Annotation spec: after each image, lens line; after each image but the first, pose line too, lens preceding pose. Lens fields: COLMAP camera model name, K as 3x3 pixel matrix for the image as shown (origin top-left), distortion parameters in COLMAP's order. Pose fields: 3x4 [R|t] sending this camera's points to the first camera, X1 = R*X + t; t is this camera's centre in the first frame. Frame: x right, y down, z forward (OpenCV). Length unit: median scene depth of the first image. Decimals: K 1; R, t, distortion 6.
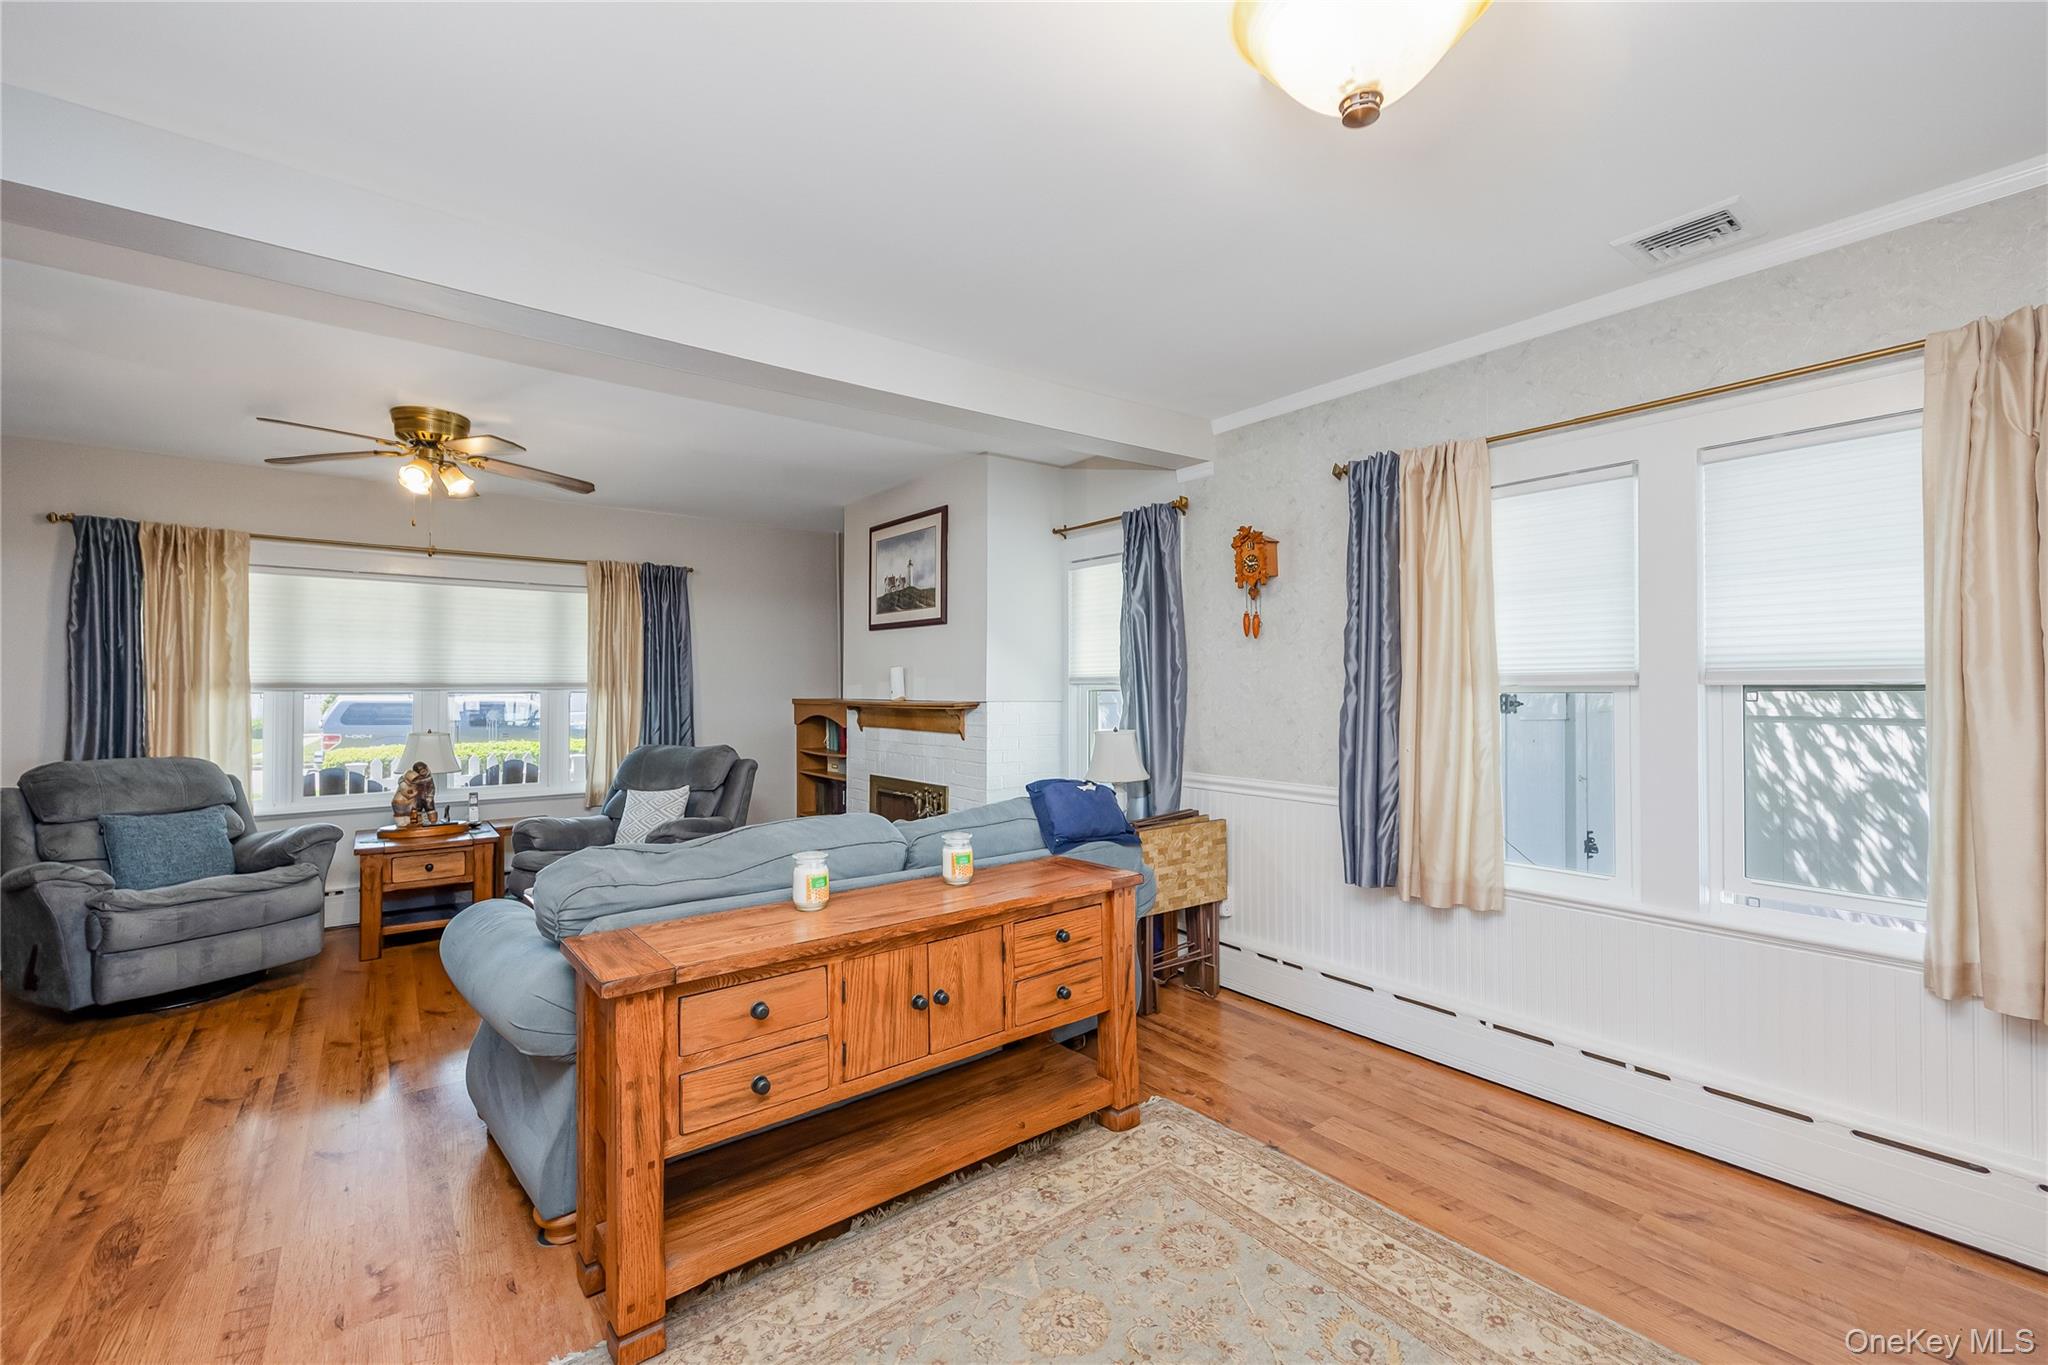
lens RADIAL K [[840.9, 0, 1019.3], [0, 840.9, 678.3], [0, 0, 1]] dist [-0.000468, -0.000495]
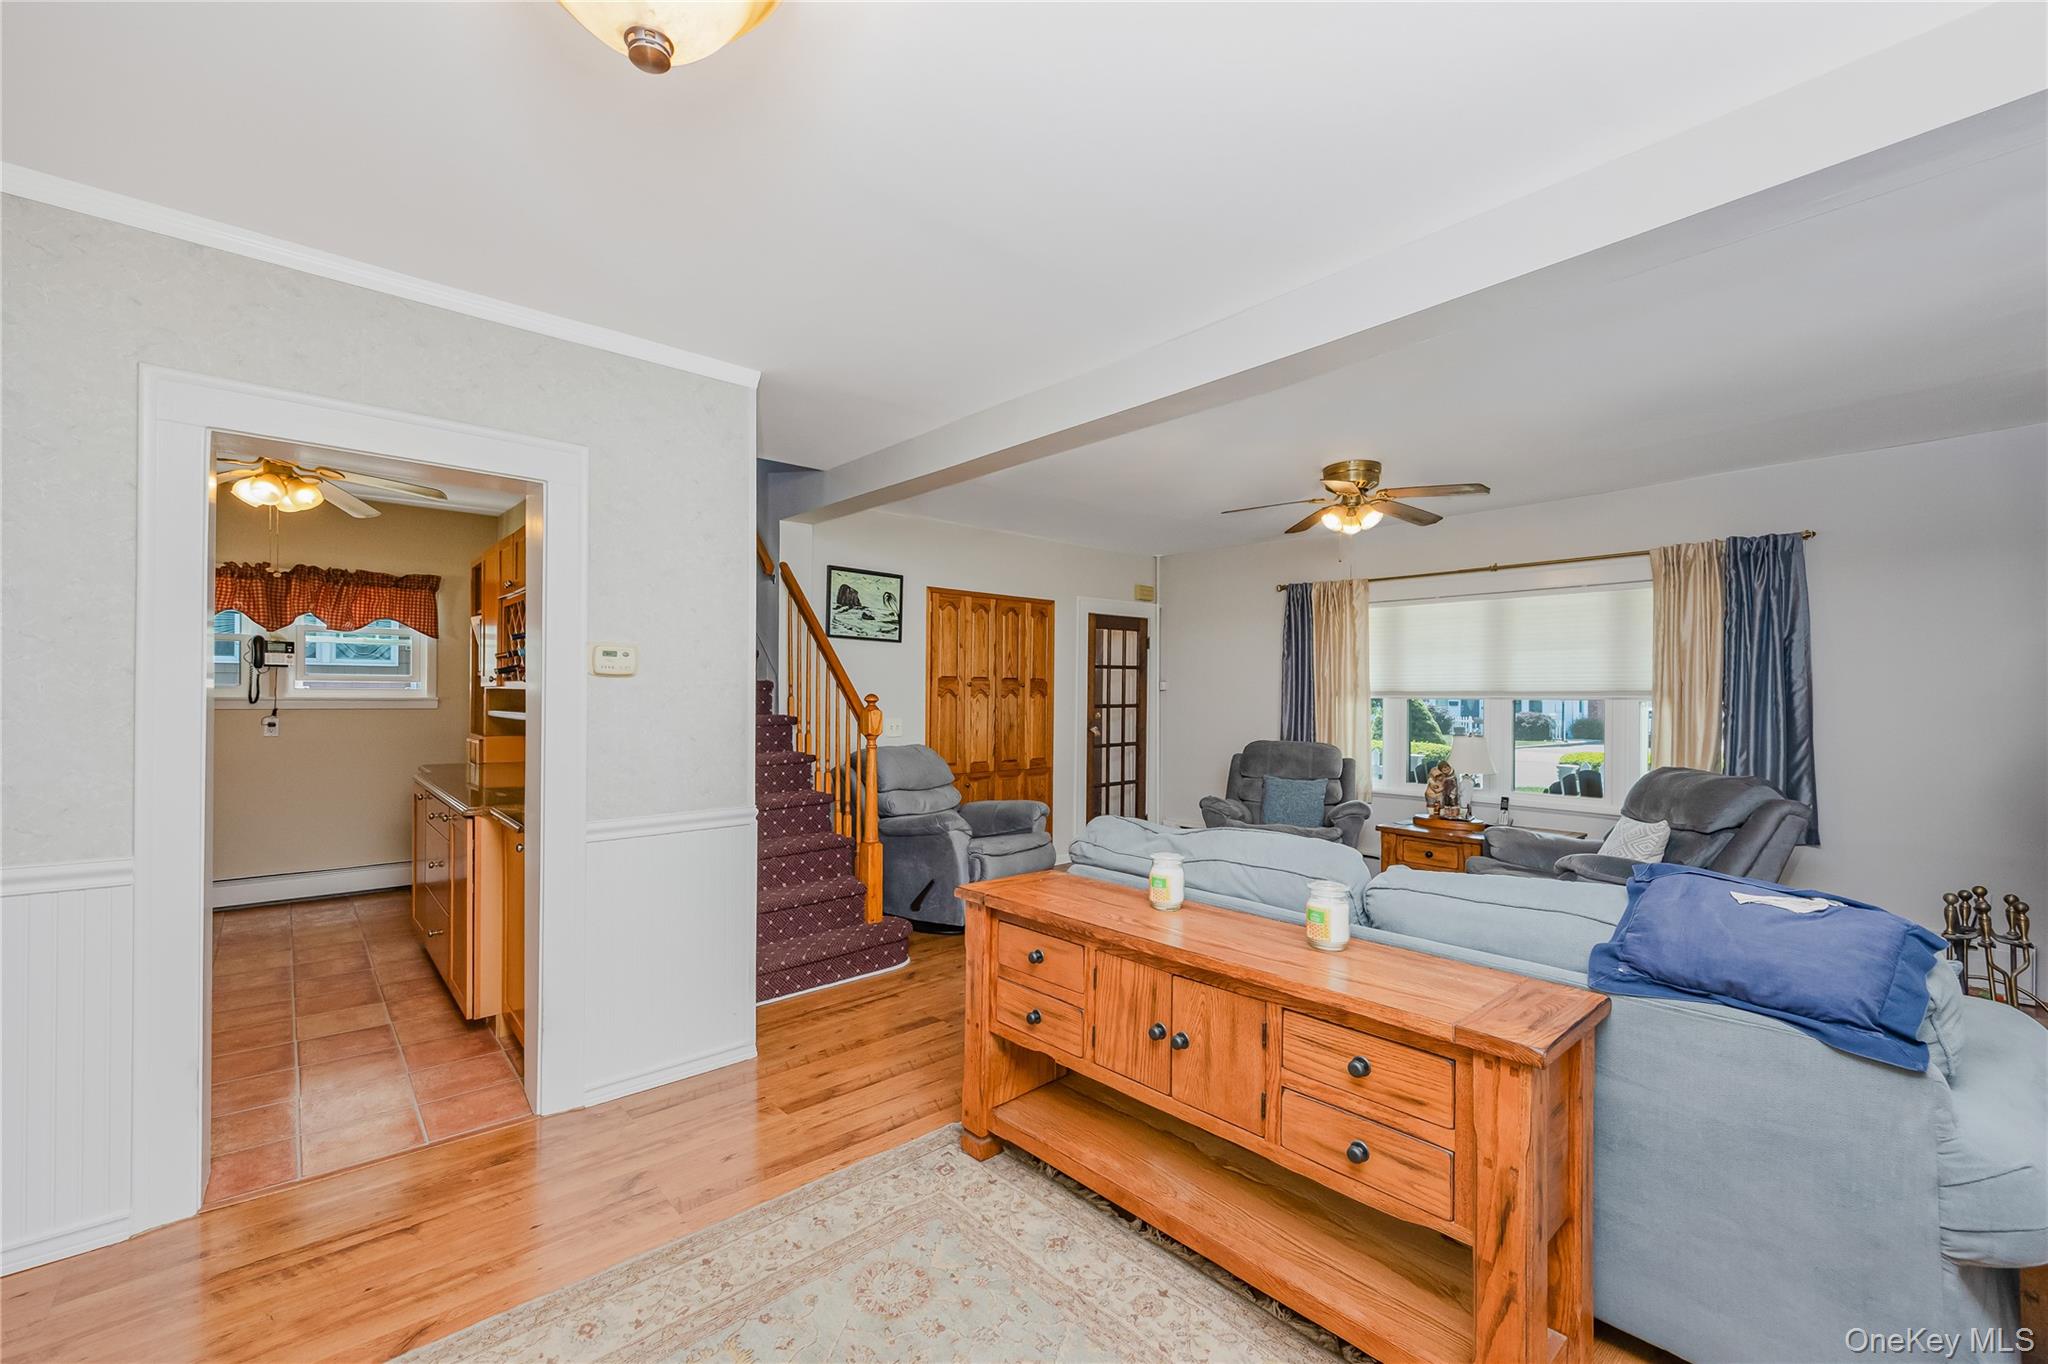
lens RADIAL K [[840.9, 0, 1024.0], [0, 840.9, 694.3], [0, 0, 1]] dist [-0.000468, -0.000495]
pose [[0.067132, 0.002585, -0.997741, 0.389605], [0.004383, 0.999986, 0.002886, 0.004602], [0.997734, -0.004567, 0.067119, 0.387275]]
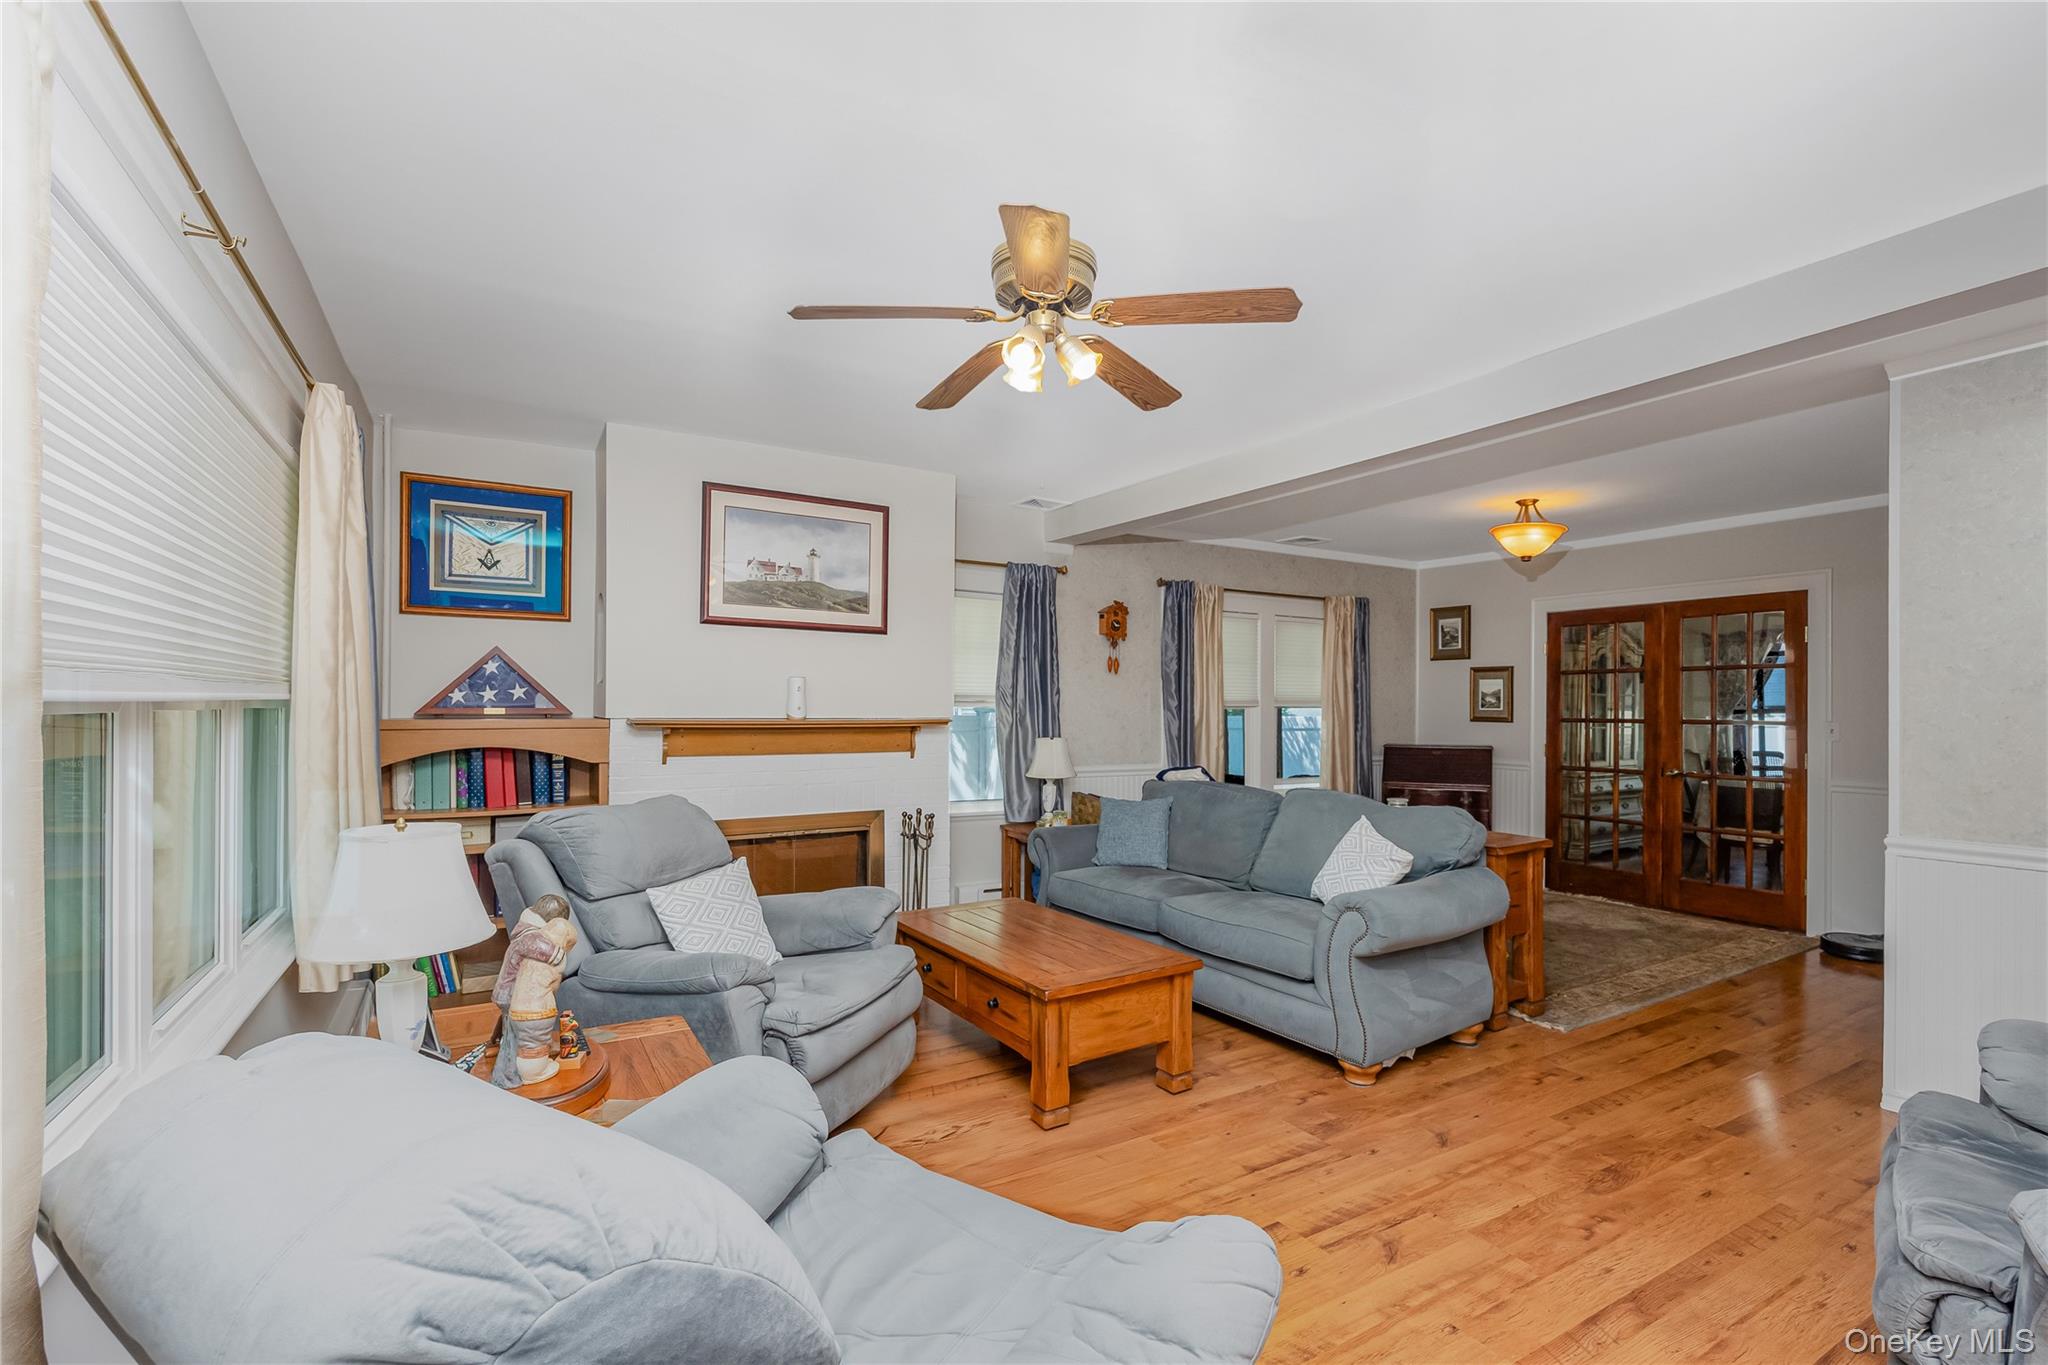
lens RADIAL K [[896.9, 0, 1014.5], [0, 896.9, 714.2], [0, 0, 1]] dist [-0.007304, 0.000843]
pose [[0.141507, -0.008633, 0.989900, -1.147081], [-0.019119, 0.999752, 0.011452, 0.009963], [-0.989753, -0.020546, 0.141307, 0.786307]]
